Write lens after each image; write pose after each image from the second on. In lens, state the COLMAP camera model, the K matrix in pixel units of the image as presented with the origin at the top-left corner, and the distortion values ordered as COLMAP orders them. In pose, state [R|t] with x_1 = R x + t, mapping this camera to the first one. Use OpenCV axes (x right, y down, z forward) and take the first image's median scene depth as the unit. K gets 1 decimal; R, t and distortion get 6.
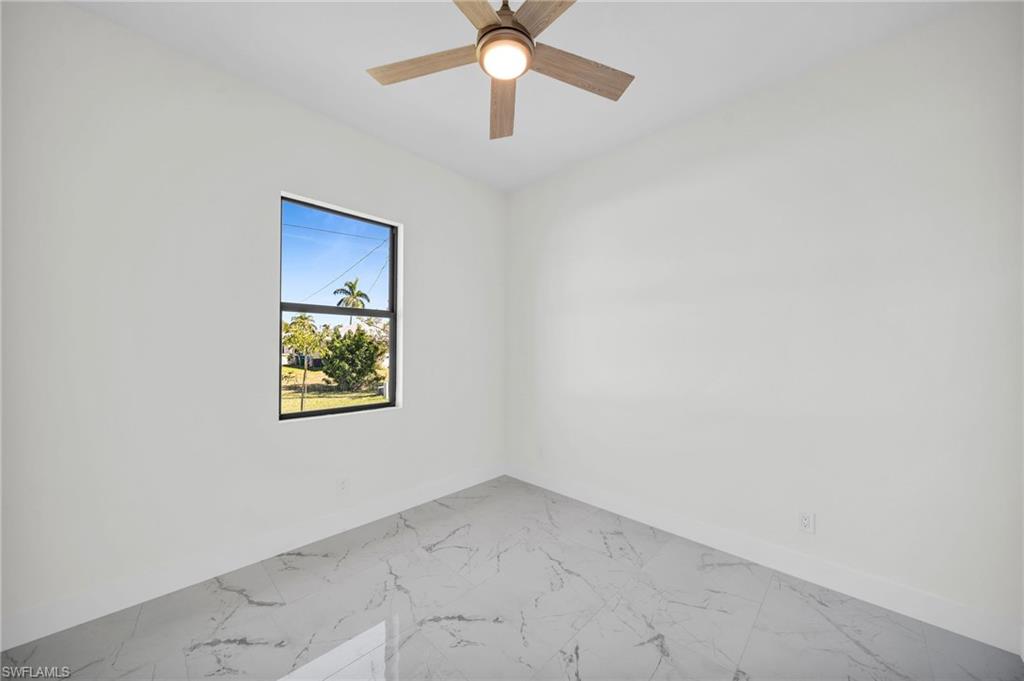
lens RADIAL K [[360.0, 0, 508.5], [0, 360.0, 344.0], [0, 0, 1]] dist [-0.000644, -0.000190]
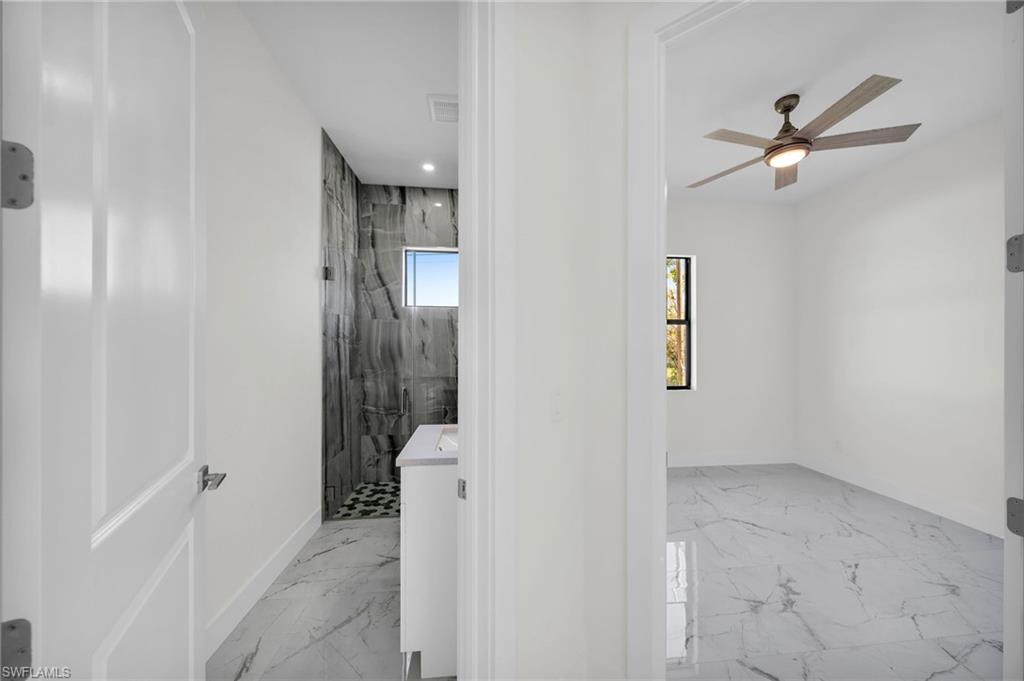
lens RADIAL K [[360.0, 0, 508.5], [0, 360.0, 344.0], [0, 0, 1]] dist [-0.000644, -0.000190]
pose [[0.770415, -0.007367, -0.637500, 0.029718], [0.010494, 0.999944, 0.001126, -0.008942], [0.637456, -0.007558, 0.770449, -0.583851]]
